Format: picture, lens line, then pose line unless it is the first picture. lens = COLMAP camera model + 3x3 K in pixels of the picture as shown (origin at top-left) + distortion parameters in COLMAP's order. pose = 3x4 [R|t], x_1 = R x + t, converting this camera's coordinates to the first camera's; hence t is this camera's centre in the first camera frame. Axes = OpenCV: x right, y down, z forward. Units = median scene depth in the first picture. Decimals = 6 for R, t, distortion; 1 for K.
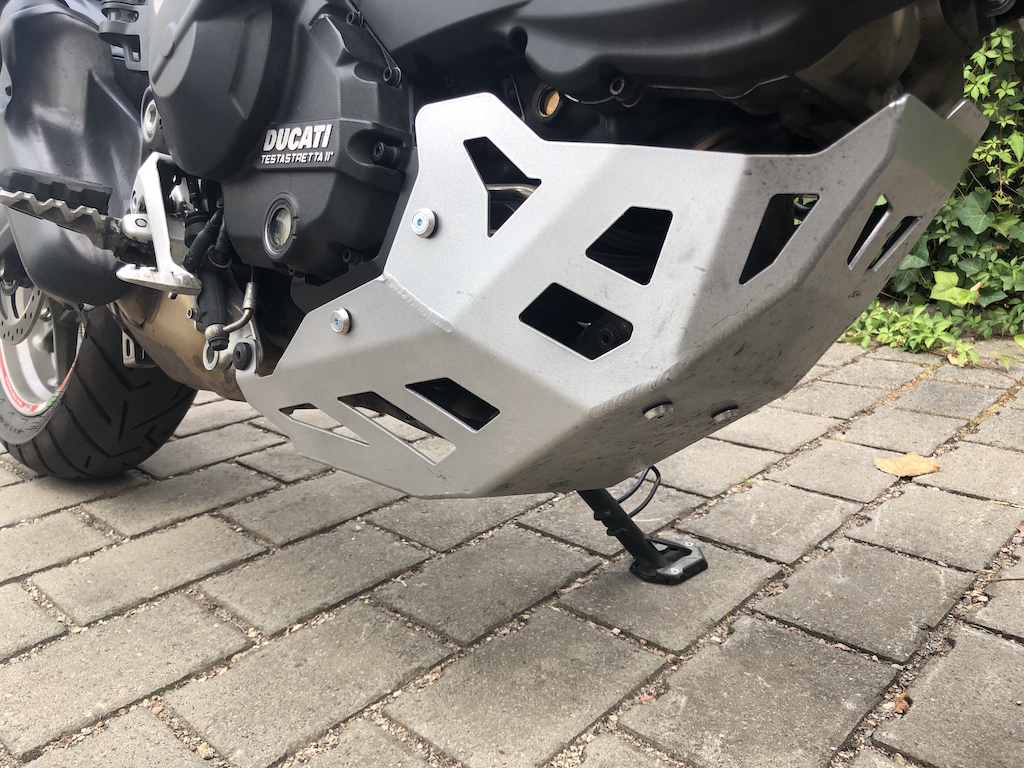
lens RADIAL K [[835.9, 0, 518.9], [0, 835.9, 384.1], [0, 0, 1]] dist [0.050192, -0.043892]
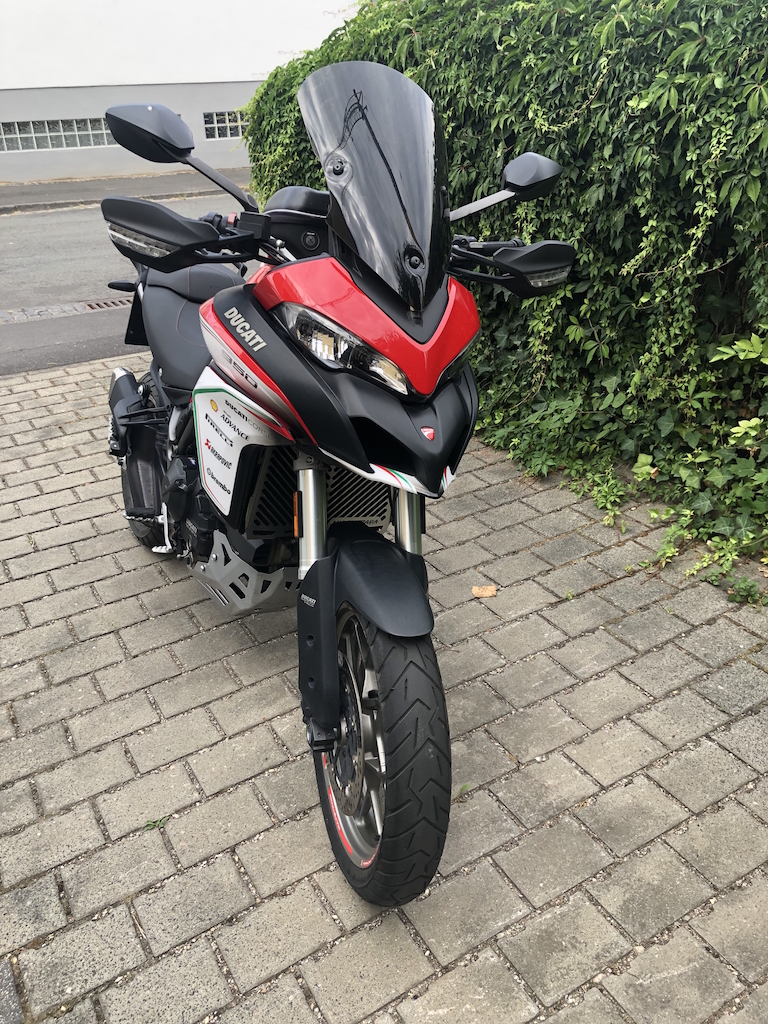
lens RADIAL K [[835.9, 0, 384.0], [0, 835.9, 506.0], [0, 0, 1]] dist [0.050192, -0.043892]
pose [[0.959376, 0.118945, -0.255830, 1.104606], [-0.061973, 0.973482, 0.220208, -0.896852], [0.275239, -0.195408, 0.941307, -1.691853]]
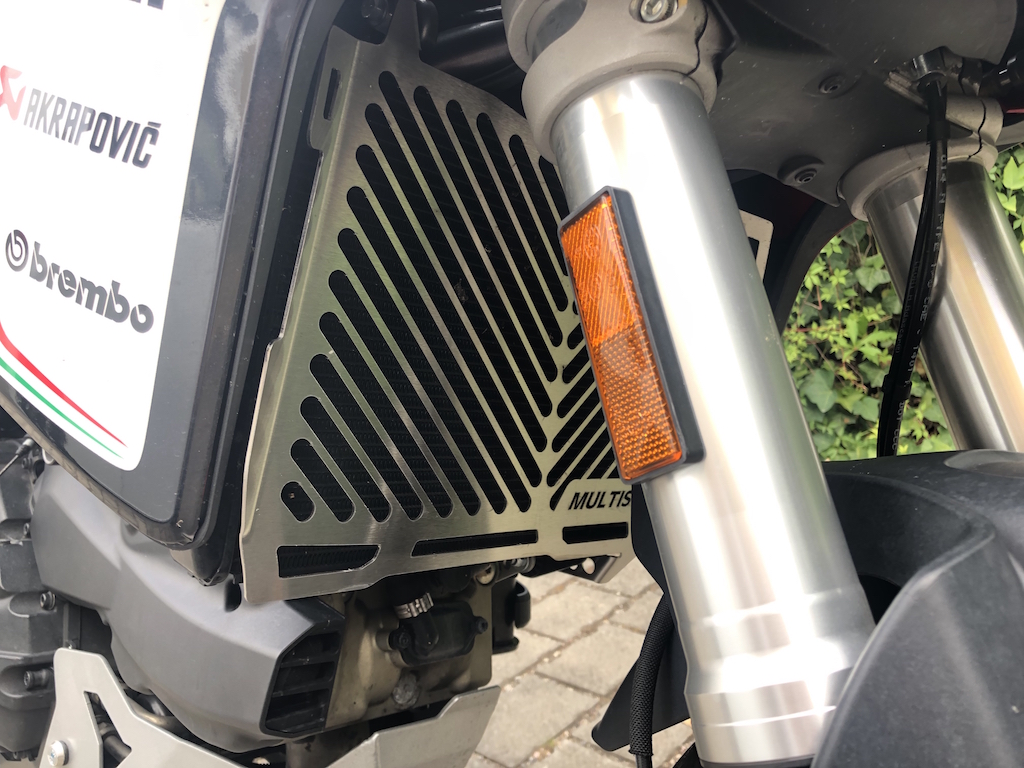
lens RADIAL K [[835.9, 0, 505.9], [0, 835.9, 377.3], [0, 0, 1]] dist [0.050192, -0.043892]
pose [[0.998874, -0.044617, 0.016148, 0.315651], [0.045863, 0.995113, -0.087447, -0.360702], [-0.012168, 0.088089, 0.996038, -0.131068]]
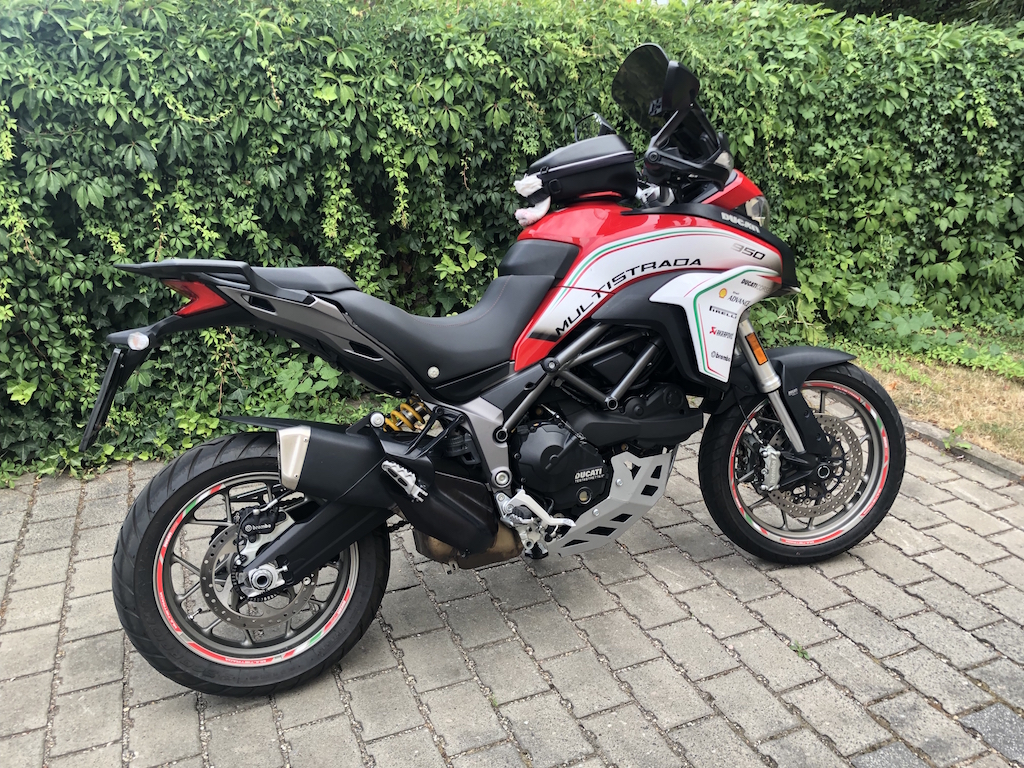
lens RADIAL K [[835.9, 0, 512.5], [0, 835.9, 377.0], [0, 0, 1]] dist [0.050192, -0.043892]
pose [[0.406872, -0.273270, 0.871653, -2.516505], [0.233853, 0.953568, 0.189793, -1.055724], [-0.883045, 0.126617, 0.451885, -0.349590]]
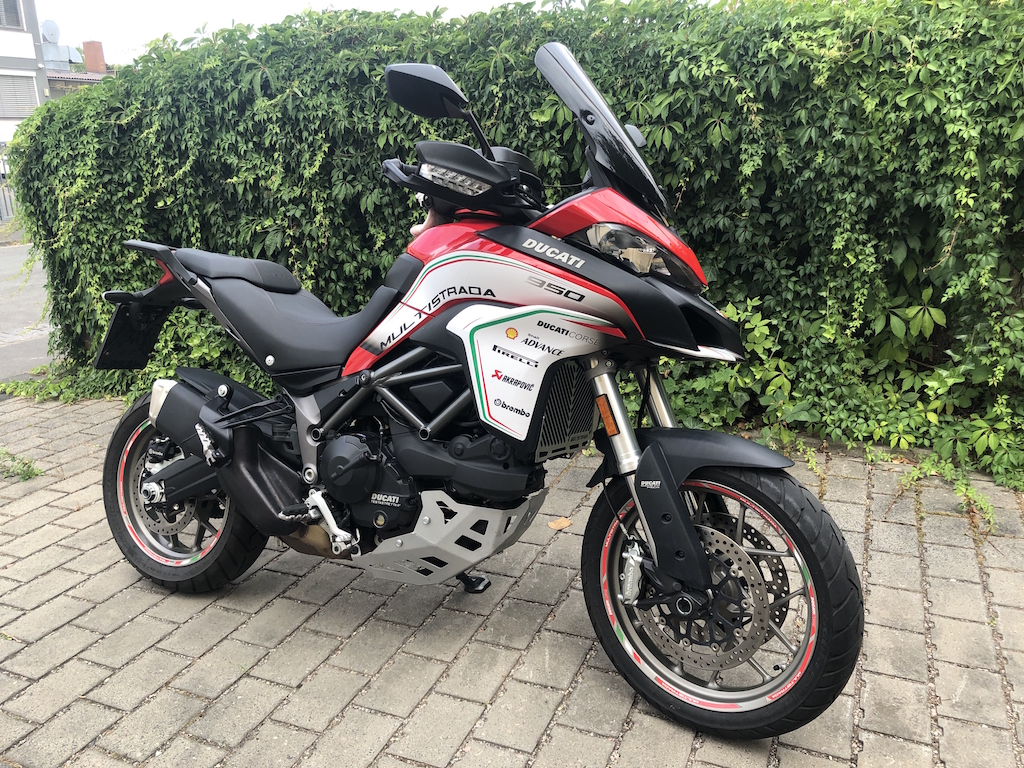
lens RADIAL K [[835.9, 0, 513.4], [0, 835.9, 380.0], [0, 0, 1]] dist [0.050192, -0.043892]
pose [[0.943657, -0.100057, 0.315435, -0.581450], [0.097322, 0.994953, 0.024454, -0.581901], [-0.316290, 0.007622, 0.948632, -1.876114]]
